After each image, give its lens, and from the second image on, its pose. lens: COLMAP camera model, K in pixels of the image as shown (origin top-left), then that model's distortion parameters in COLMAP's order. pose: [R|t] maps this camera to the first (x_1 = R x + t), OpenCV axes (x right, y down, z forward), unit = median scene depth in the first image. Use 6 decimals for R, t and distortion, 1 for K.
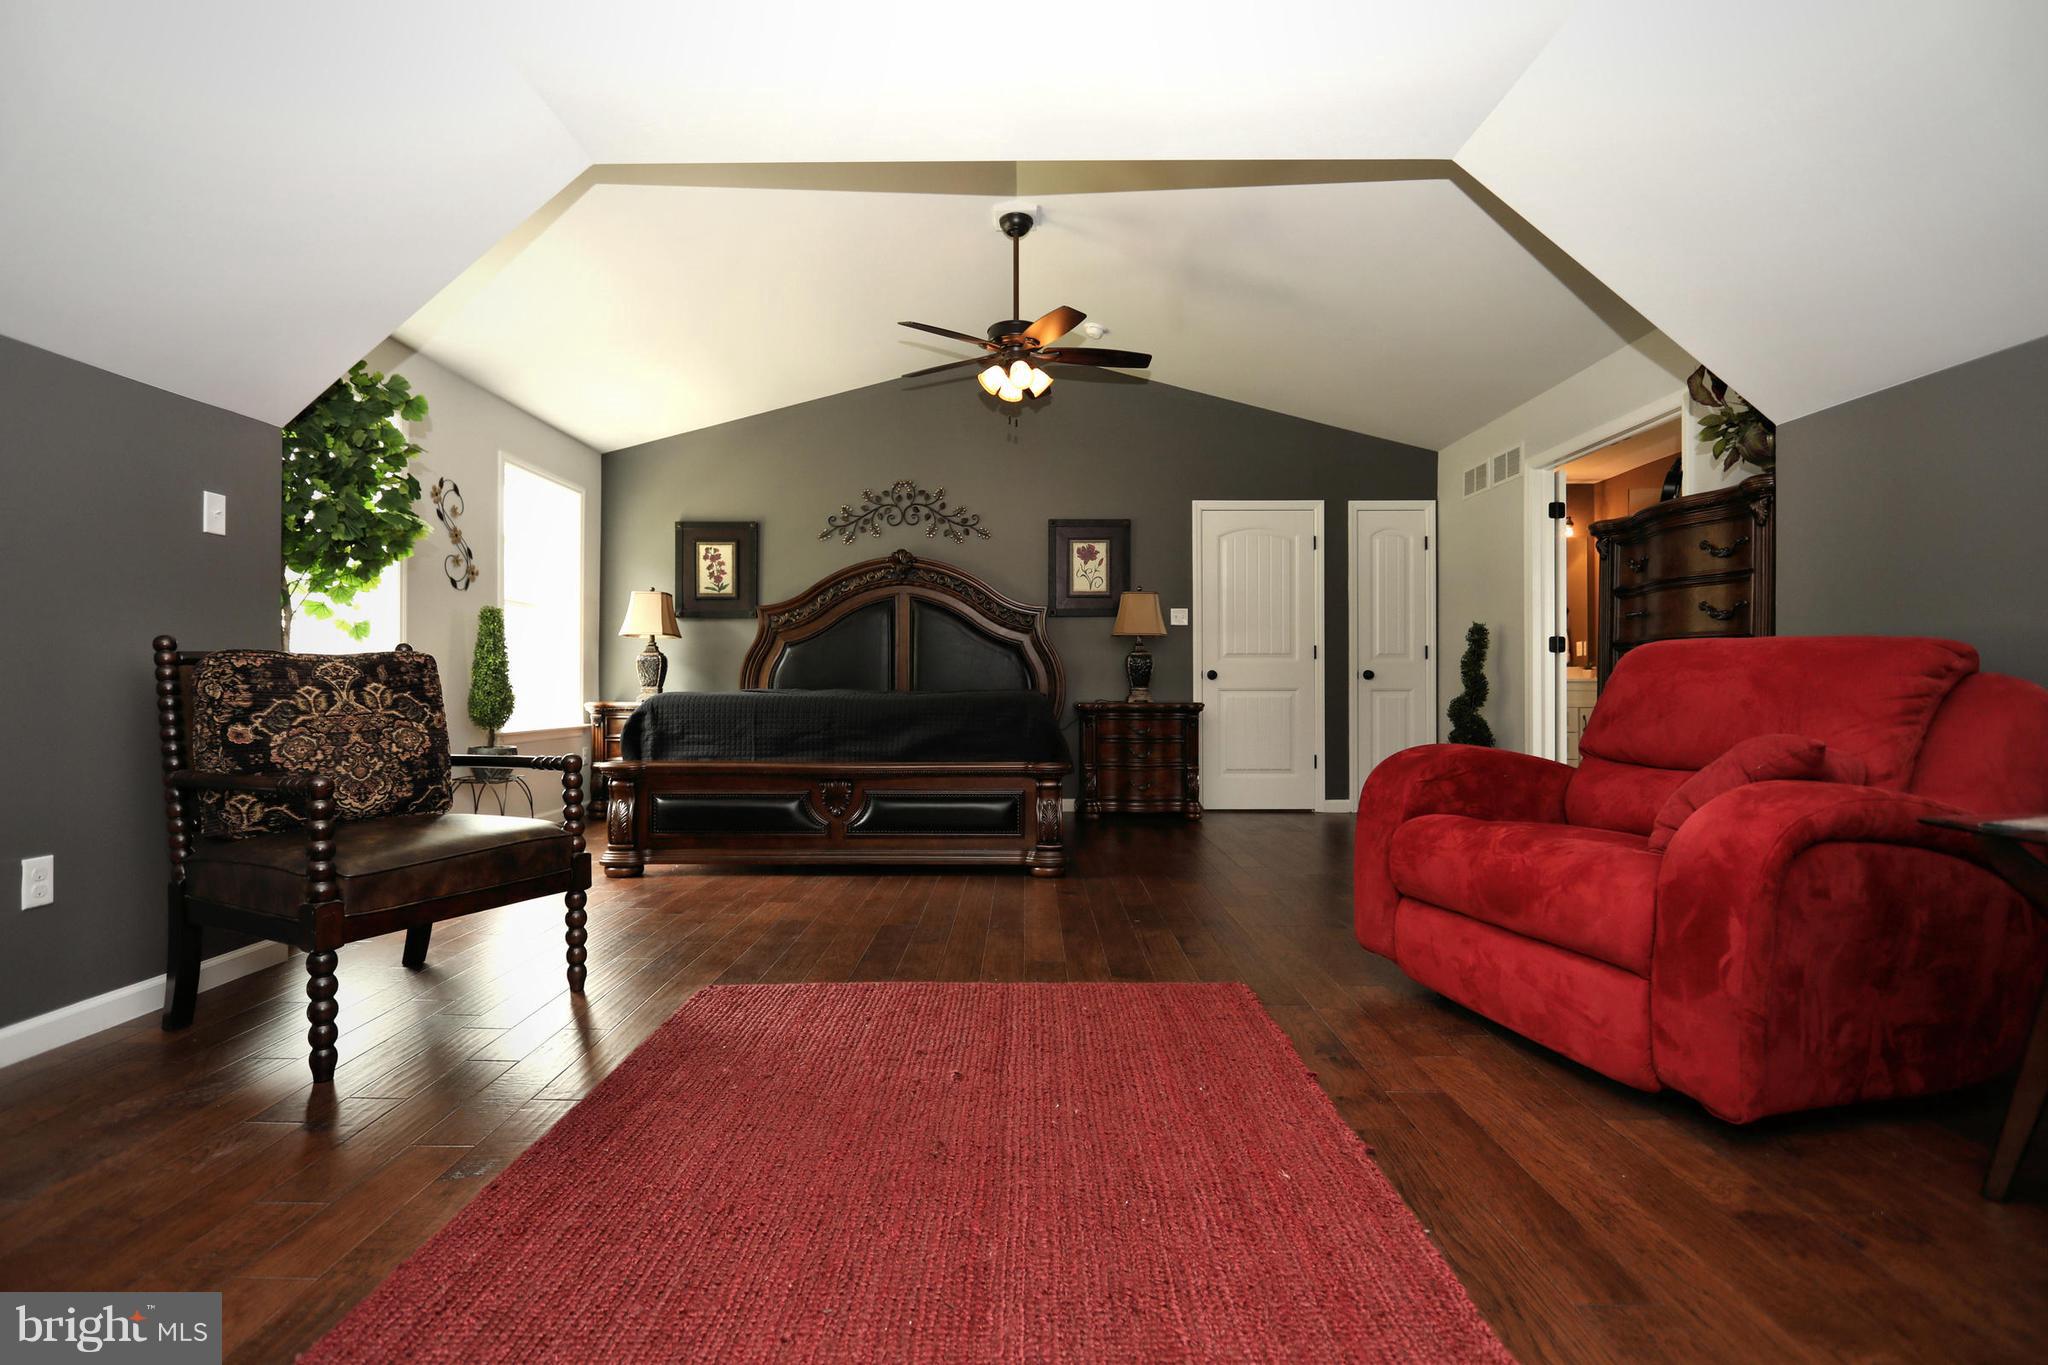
lens RADIAL K [[965.1, 0, 1008.1], [0, 965.1, 687.0], [0, 0, 1]] dist [-0.003186, 0.000686]
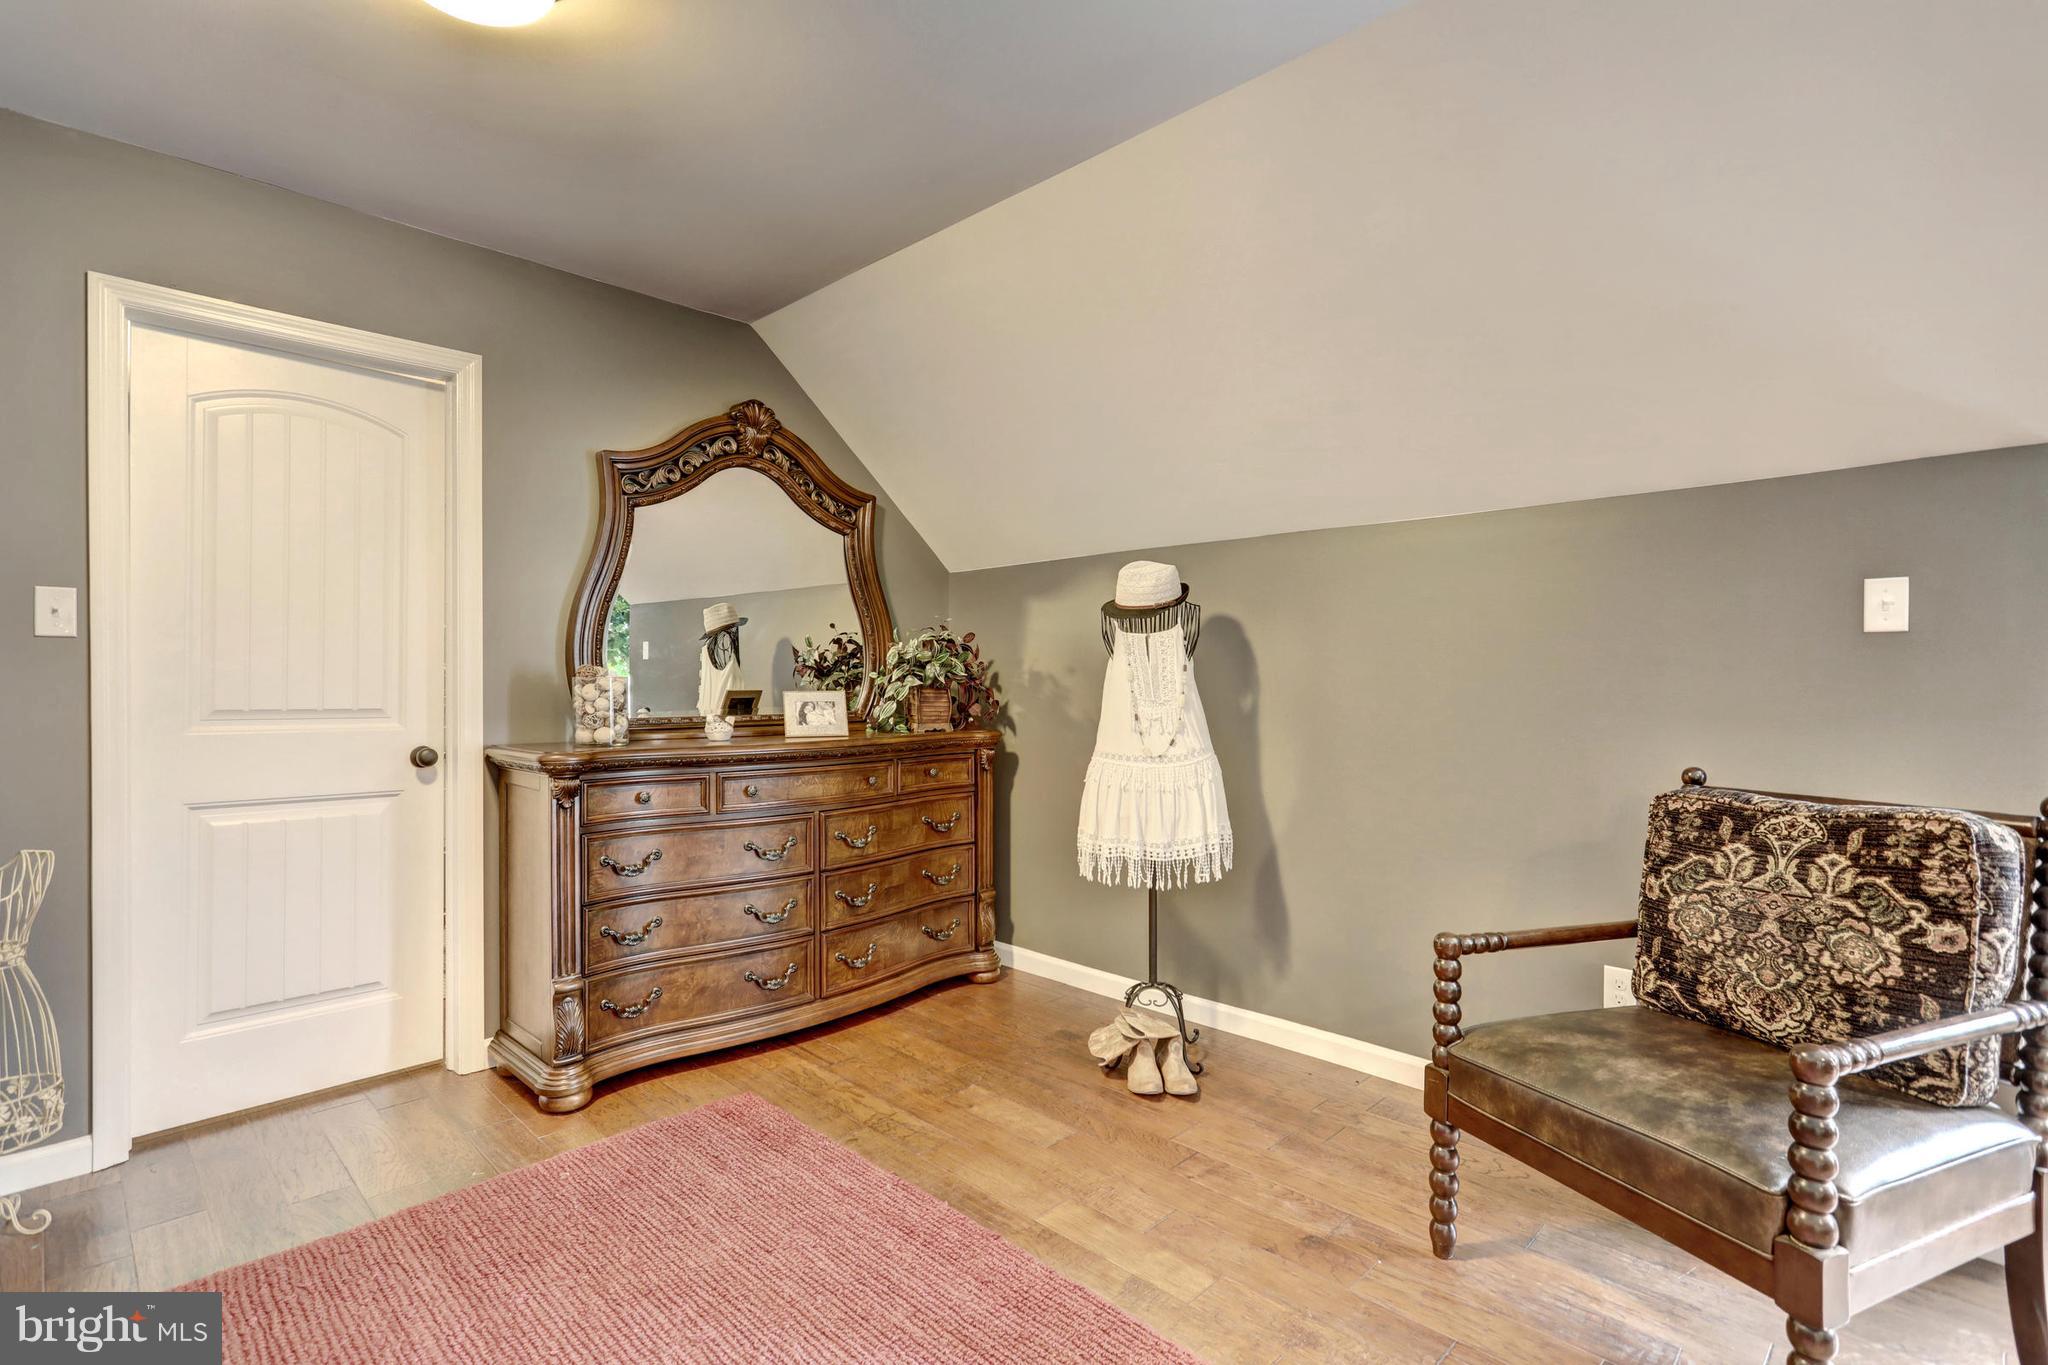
lens RADIAL K [[965.1, 0, 1008.1], [0, 965.1, 687.0], [0, 0, 1]] dist [-0.003186, 0.000686]
pose [[-0.697507, 0.009623, -0.716514, 0.210615], [0.001901, 0.999931, 0.011578, -0.130752], [0.716576, 0.006714, -0.697477, 1.087971]]
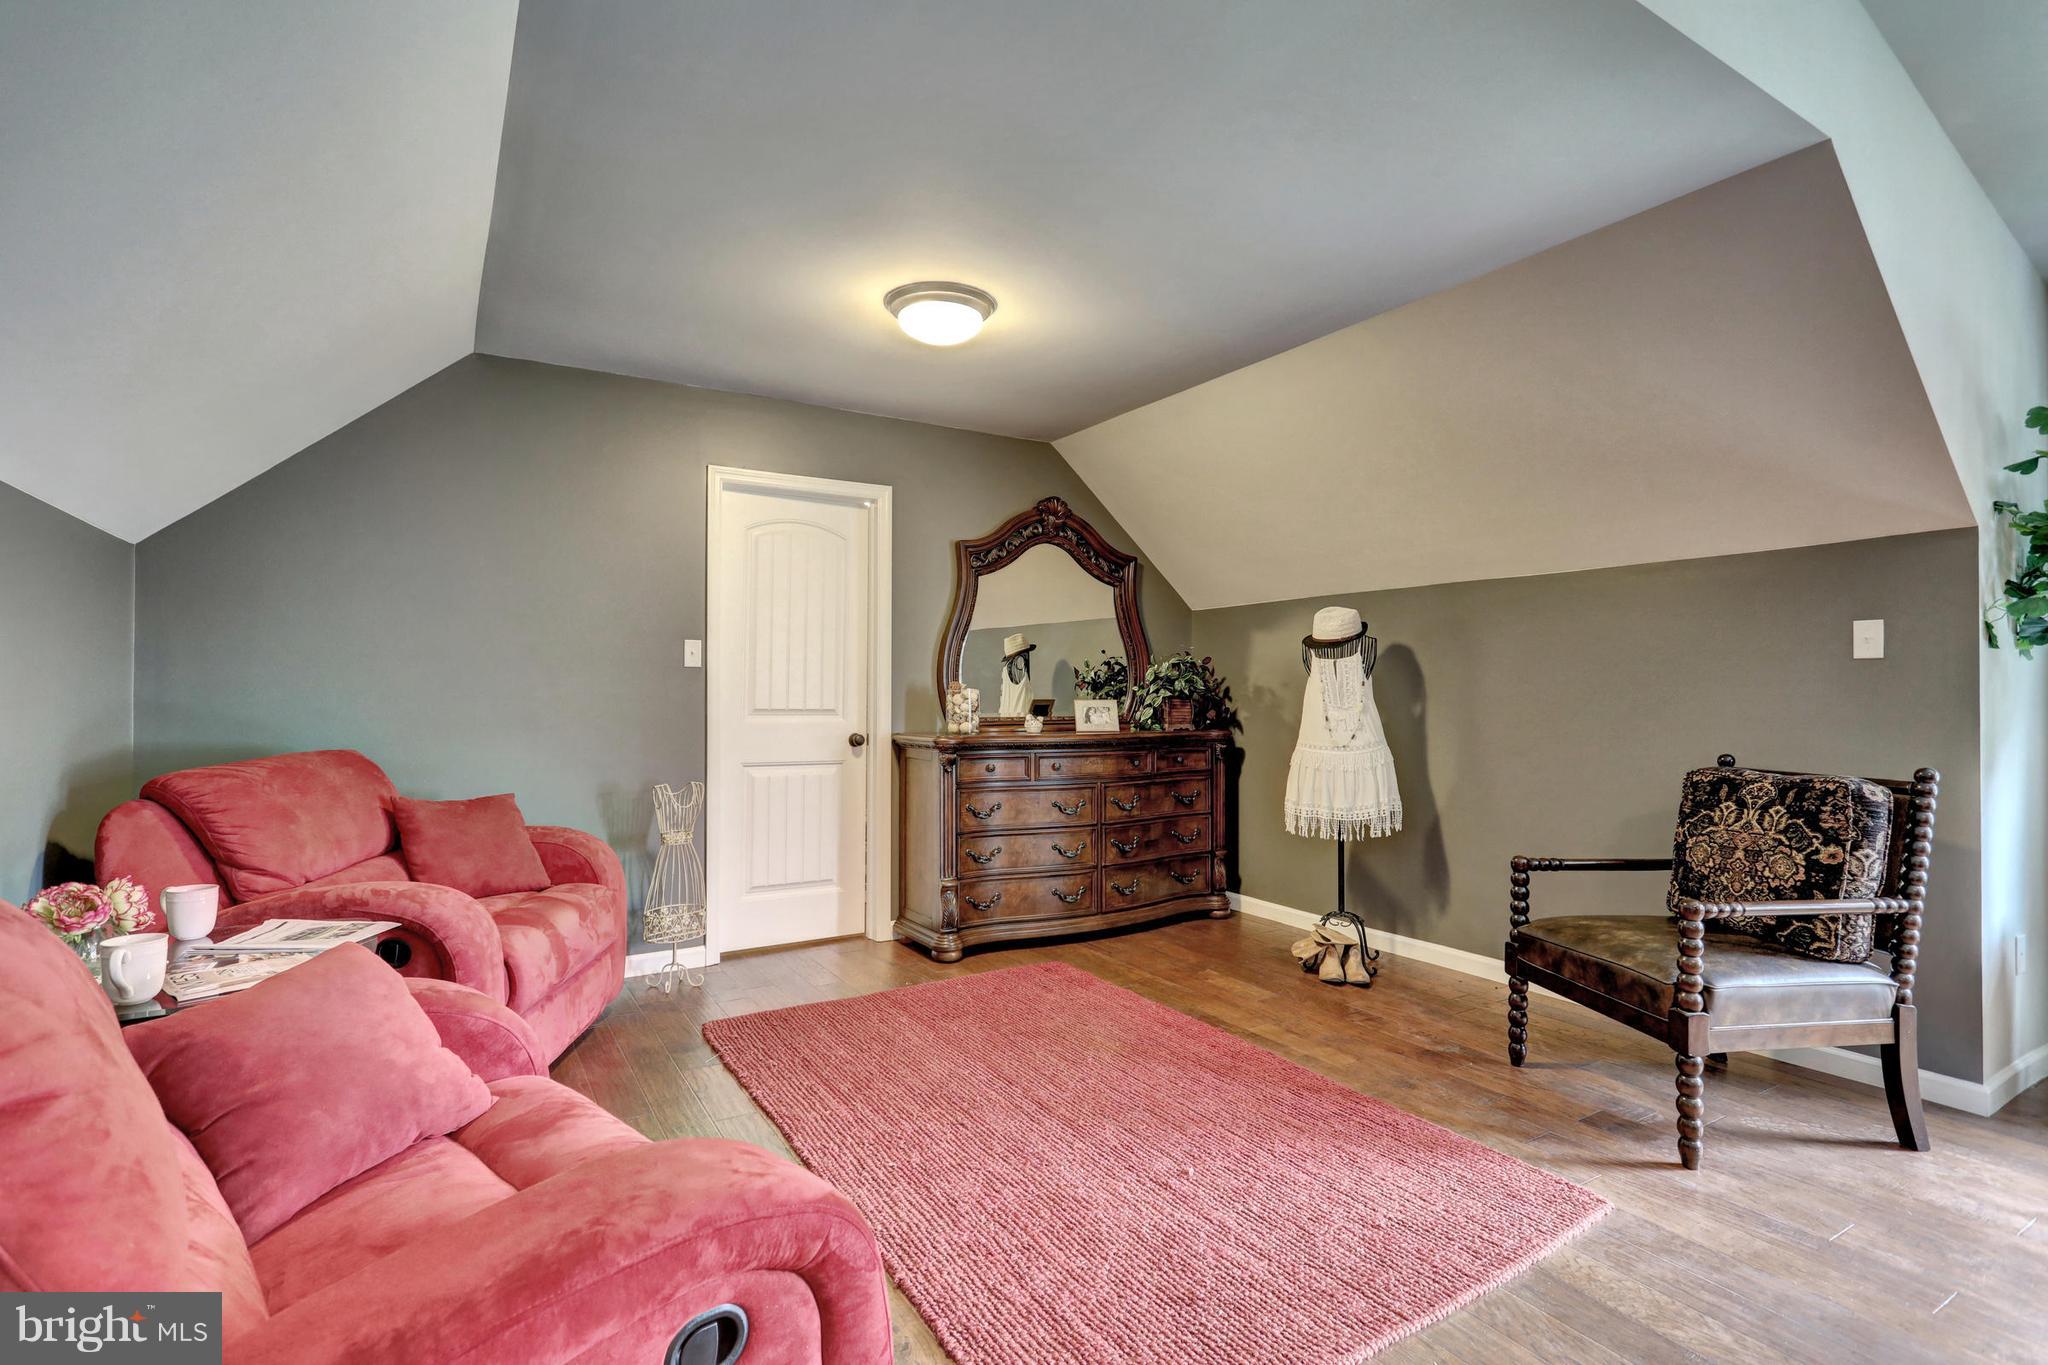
lens RADIAL K [[965.1, 0, 1008.1], [0, 965.1, 687.0], [0, 0, 1]] dist [-0.003186, 0.000686]
pose [[-0.851686, -0.000137, -0.524052, 0.574474], [0.001155, 0.999997, -0.002139, -0.131395], [0.524051, -0.002427, -0.851683, 1.482891]]
